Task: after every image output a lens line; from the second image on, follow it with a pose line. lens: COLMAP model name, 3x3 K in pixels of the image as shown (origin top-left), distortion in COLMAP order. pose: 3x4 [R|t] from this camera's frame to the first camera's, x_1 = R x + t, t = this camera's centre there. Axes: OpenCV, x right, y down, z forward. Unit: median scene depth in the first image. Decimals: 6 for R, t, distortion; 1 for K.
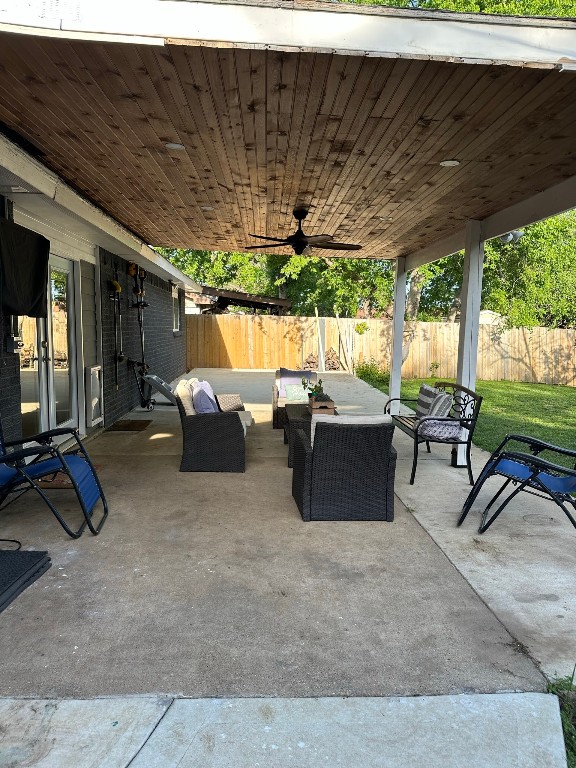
lens RADIAL K [[555.1, 0, 287.8], [0, 555.1, 382.1], [0, 0, 1]] dist [0.007289, -0.016009]
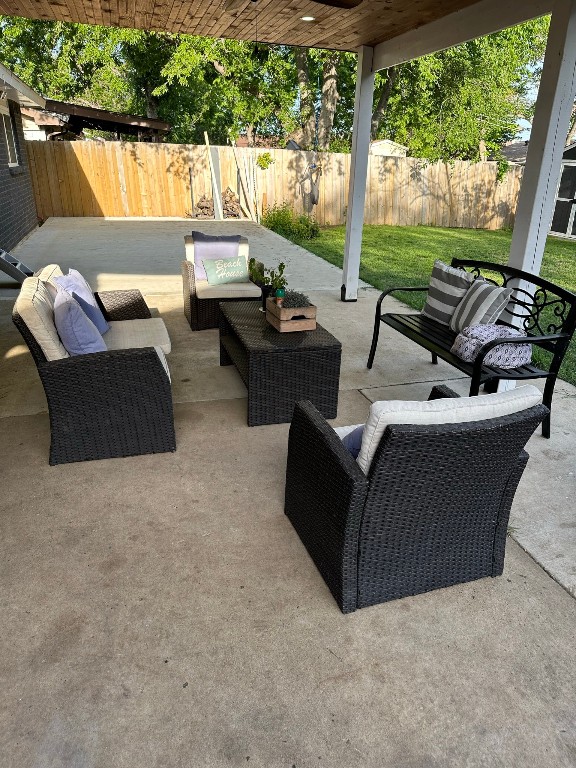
lens RADIAL K [[555.1, 0, 294.3], [0, 555.1, 383.4], [0, 0, 1]] dist [0.007289, -0.016009]
pose [[0.973329, -0.087599, 0.212031, -0.024018], [0.023282, 0.957174, 0.288574, -0.019155], [-0.228230, -0.275941, 0.933685, 0.154015]]
